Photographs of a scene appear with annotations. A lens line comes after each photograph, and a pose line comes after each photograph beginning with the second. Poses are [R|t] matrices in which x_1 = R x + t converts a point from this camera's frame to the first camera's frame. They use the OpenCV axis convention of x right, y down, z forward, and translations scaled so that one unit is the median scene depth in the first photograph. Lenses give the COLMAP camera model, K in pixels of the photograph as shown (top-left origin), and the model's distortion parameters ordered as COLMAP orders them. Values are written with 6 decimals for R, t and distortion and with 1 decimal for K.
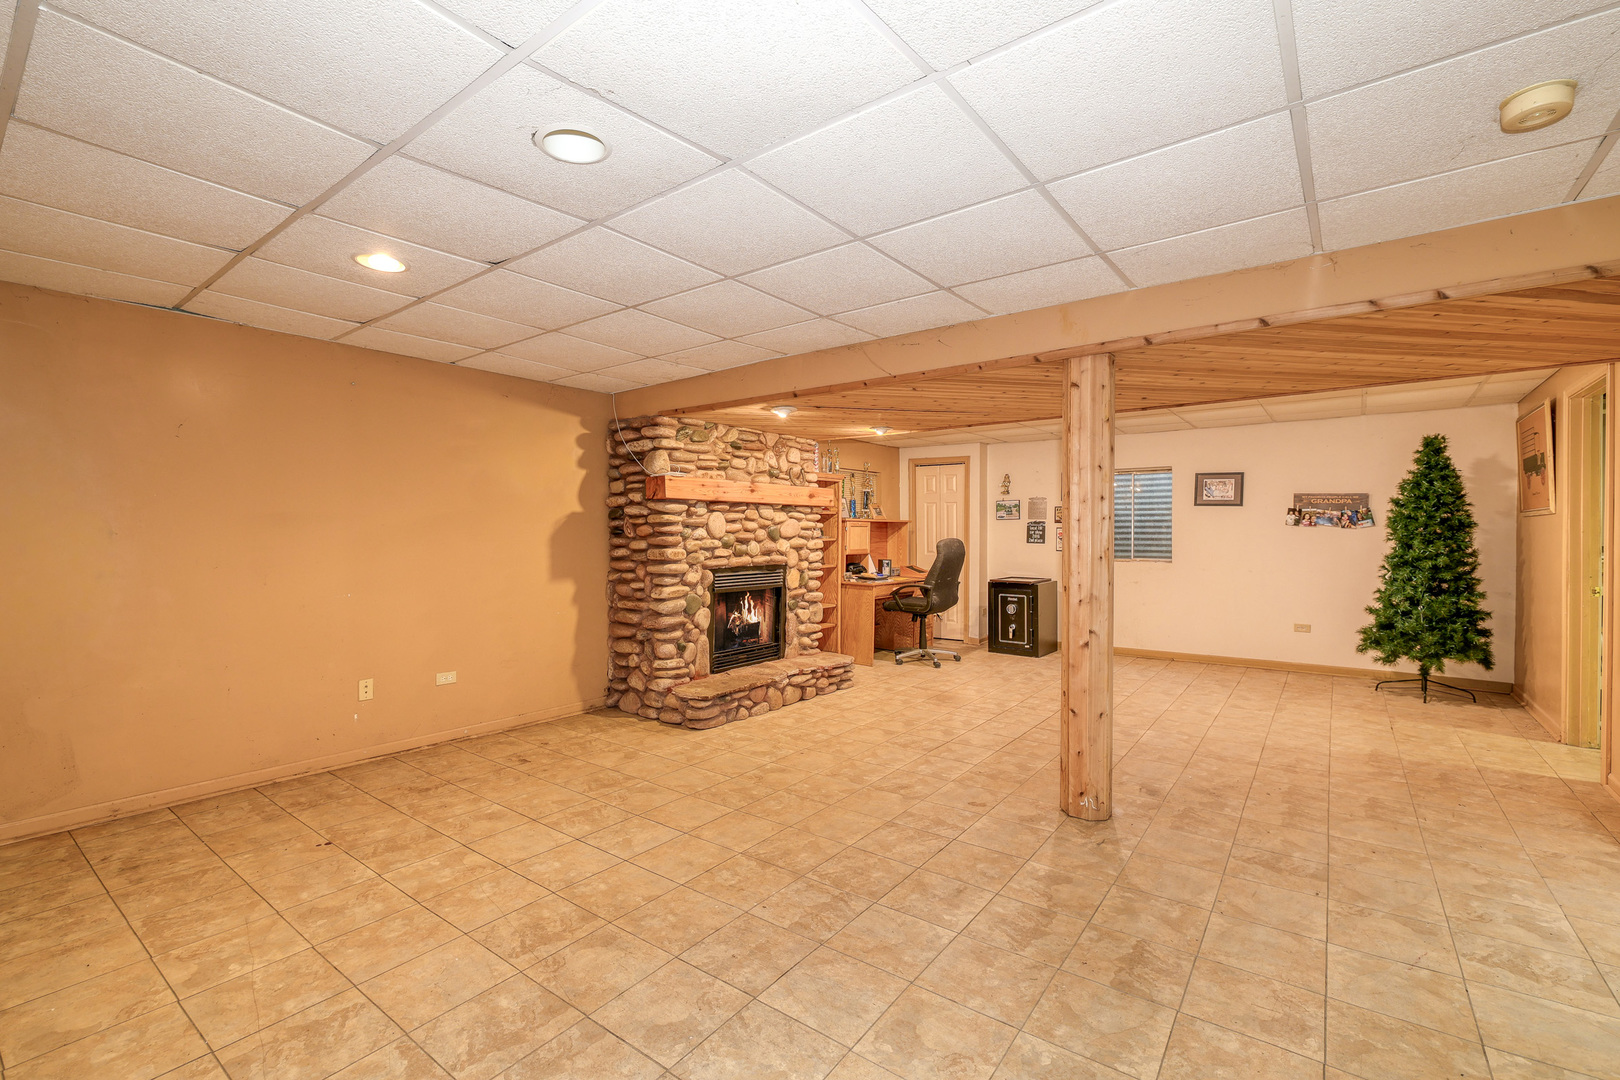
lens RADIAL K [[687.8, 0, 811.2], [0, 687.8, 532.2], [0, 0, 1]] dist [-0.002385, -0.000759]
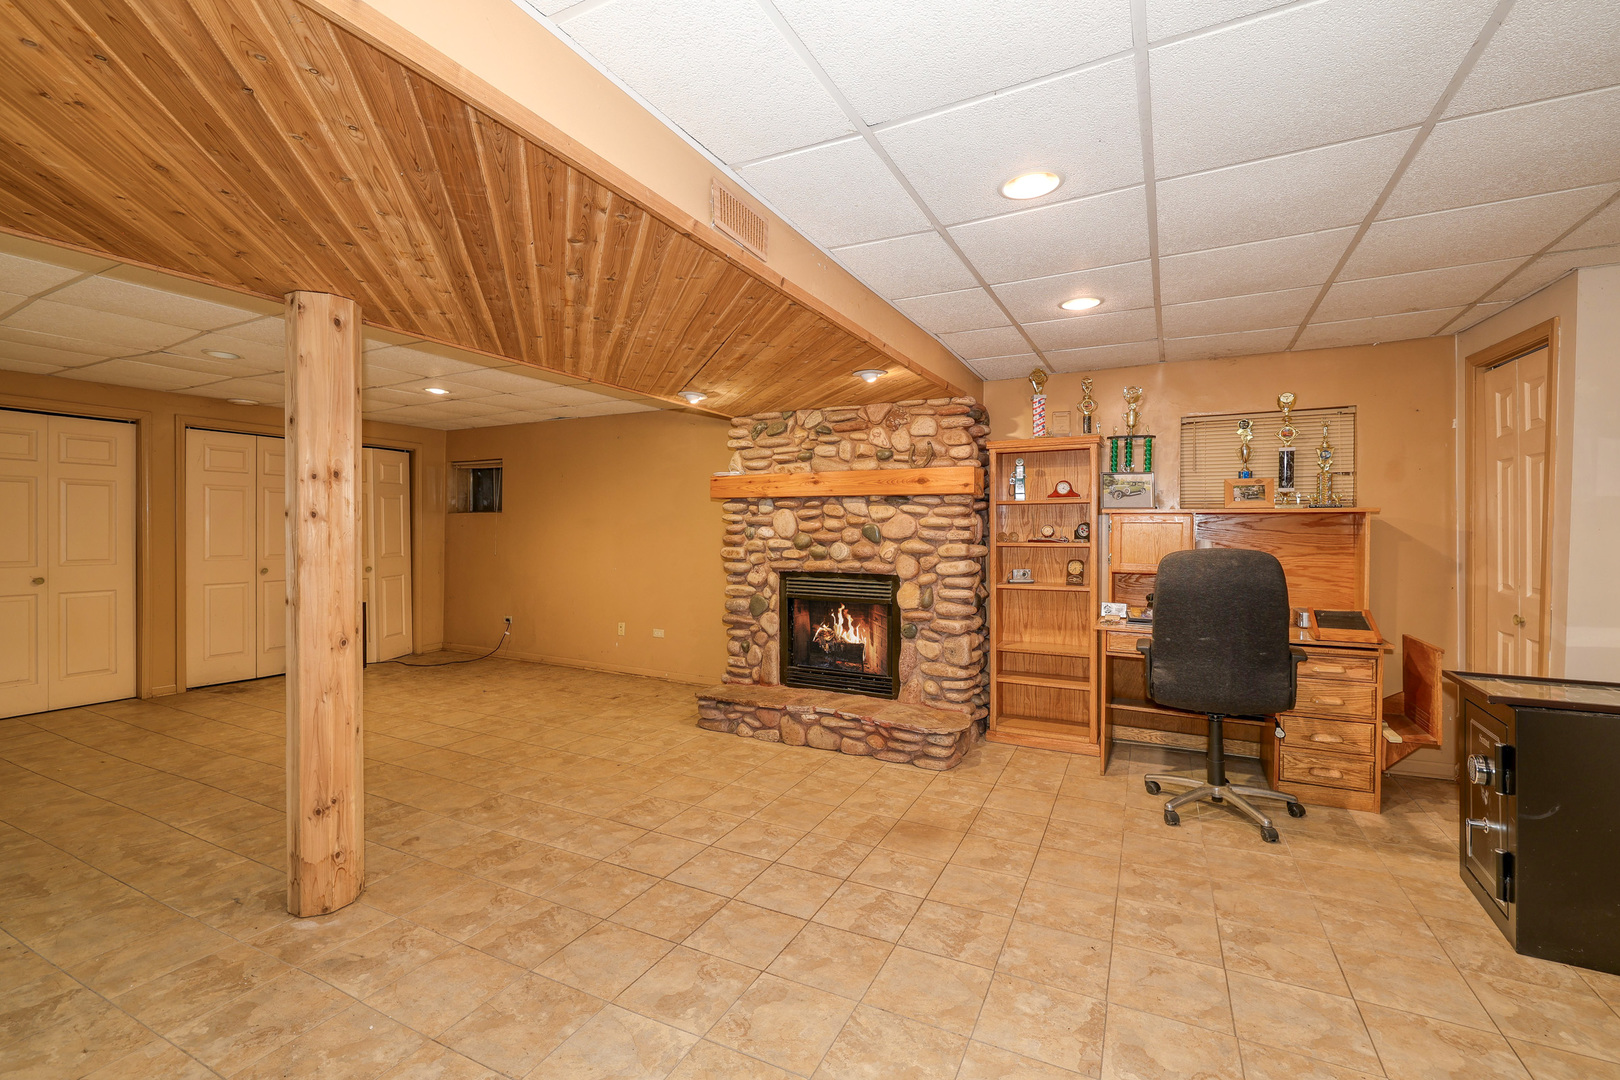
lens RADIAL K [[704.6, 0, 808.1], [0, 704.6, 535.5], [0, 0, 1]] dist [0.001666, -0.000514]
pose [[0.177407, 0.010855, -0.984078, 0.750025], [-0.004621, 0.999937, 0.010197, -0.003901], [0.984127, 0.002738, 0.177446, 0.827078]]
